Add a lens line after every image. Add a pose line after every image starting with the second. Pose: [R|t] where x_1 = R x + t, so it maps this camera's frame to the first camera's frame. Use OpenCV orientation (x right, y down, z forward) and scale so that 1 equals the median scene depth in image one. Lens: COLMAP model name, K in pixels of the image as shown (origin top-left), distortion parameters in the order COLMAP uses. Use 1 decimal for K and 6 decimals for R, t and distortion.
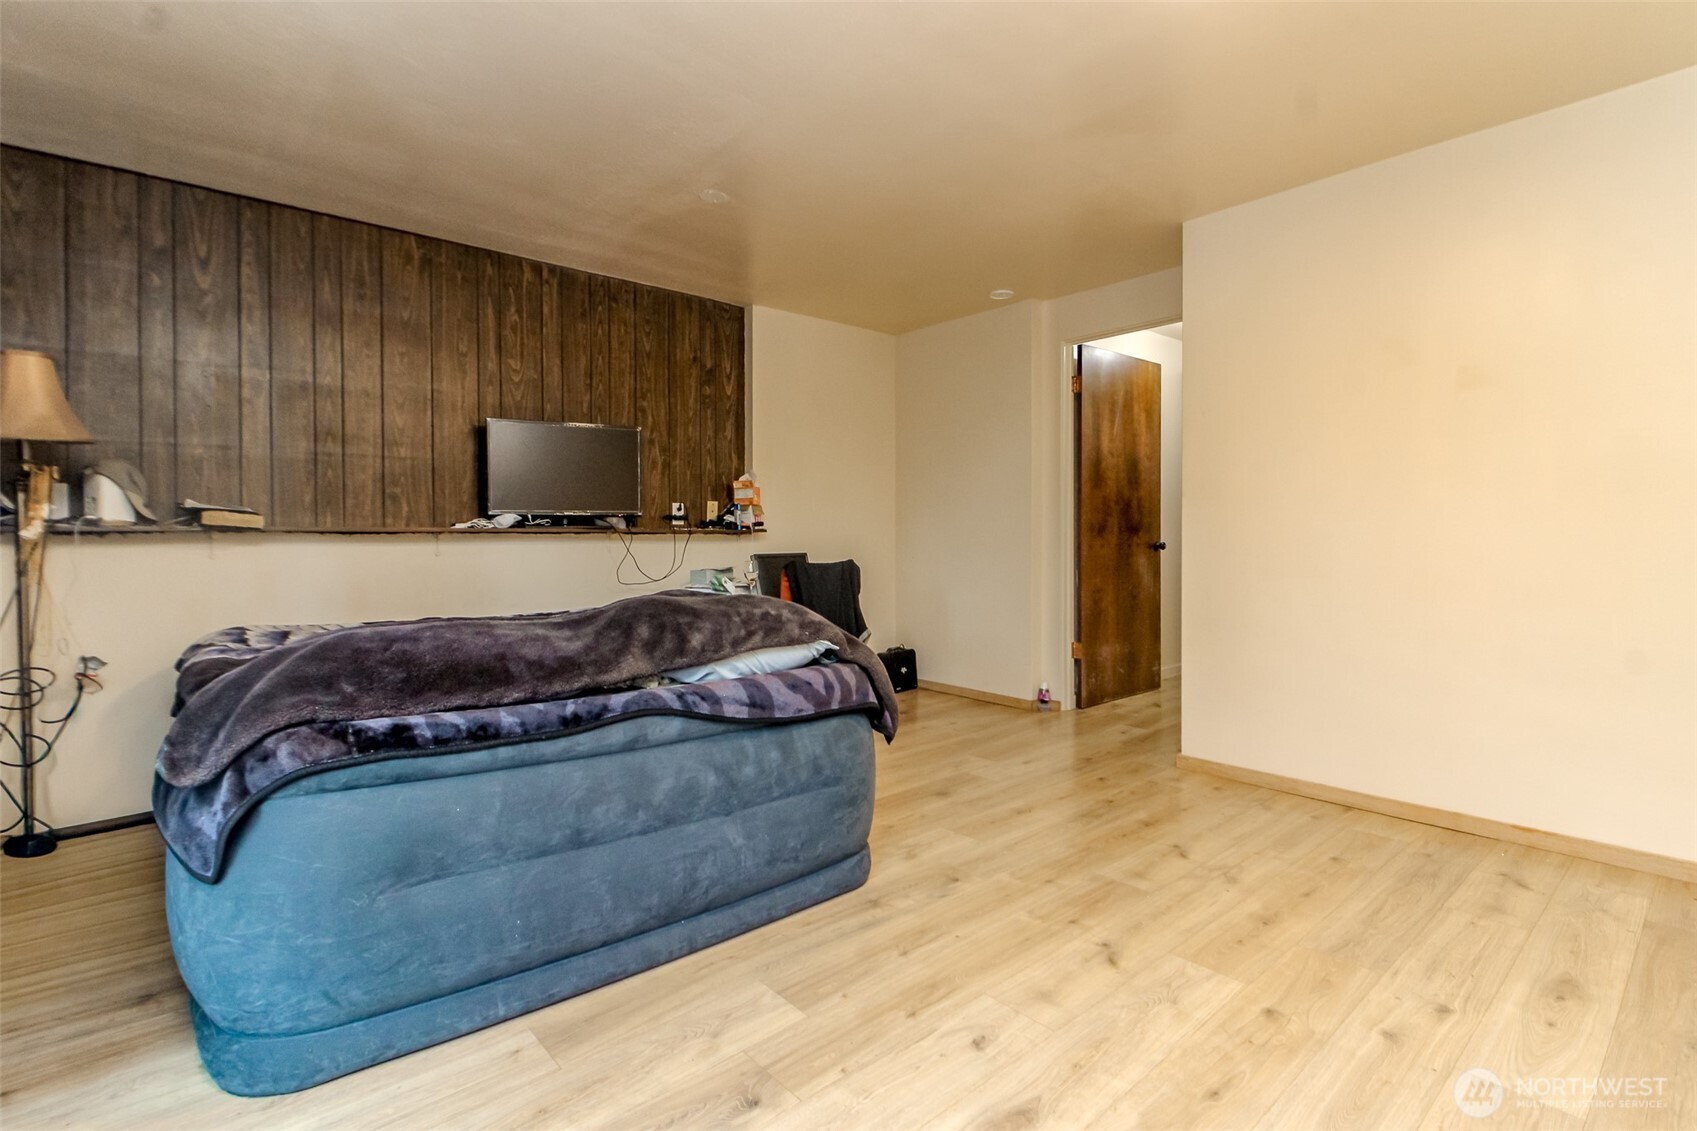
lens RADIAL K [[801.7, 0, 852.5], [0, 801.7, 550.0], [0, 0, 1]] dist [0.020538, -0.000486]
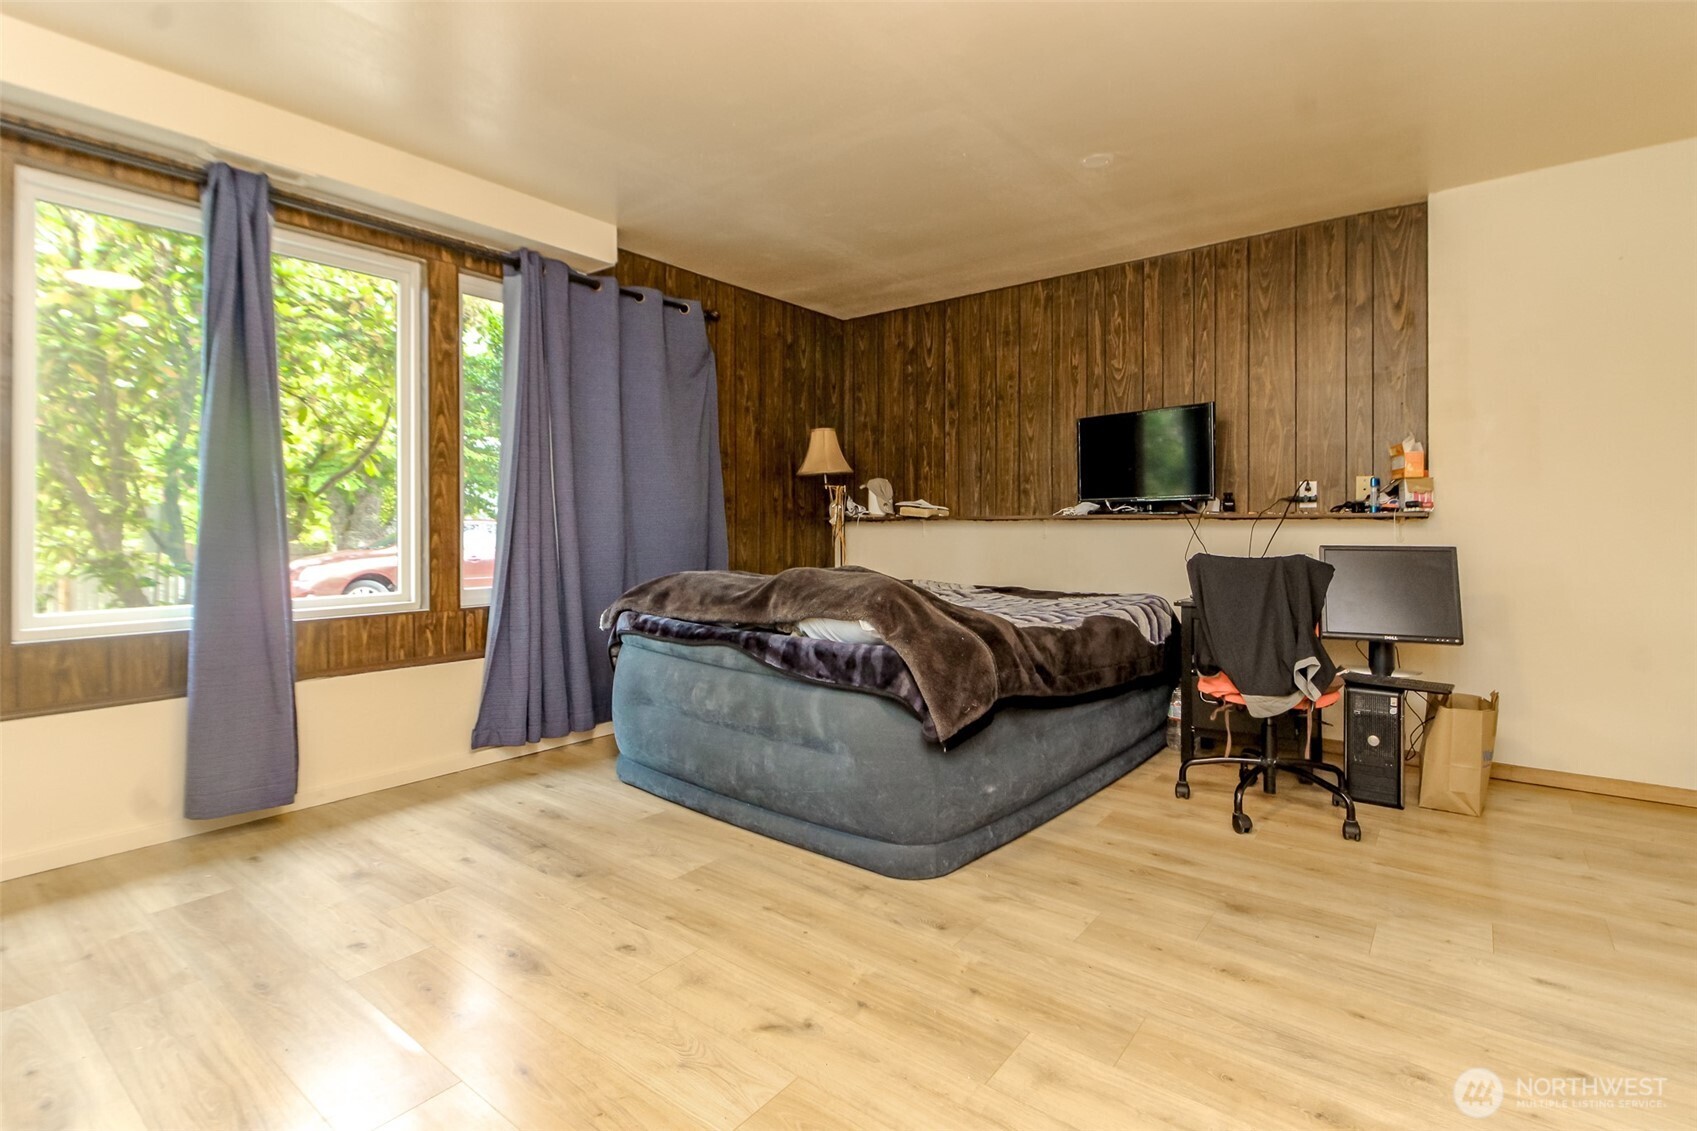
lens RADIAL K [[799.9, 0, 866.7], [0, 799.9, 528.0], [0, 0, 1]] dist [0.014613, 0.000042]
pose [[0.194043, 0.005061, -0.980980, 0.860487], [-0.016671, 0.999859, 0.001860, -0.008712], [0.980851, 0.015993, 0.194100, 0.691084]]
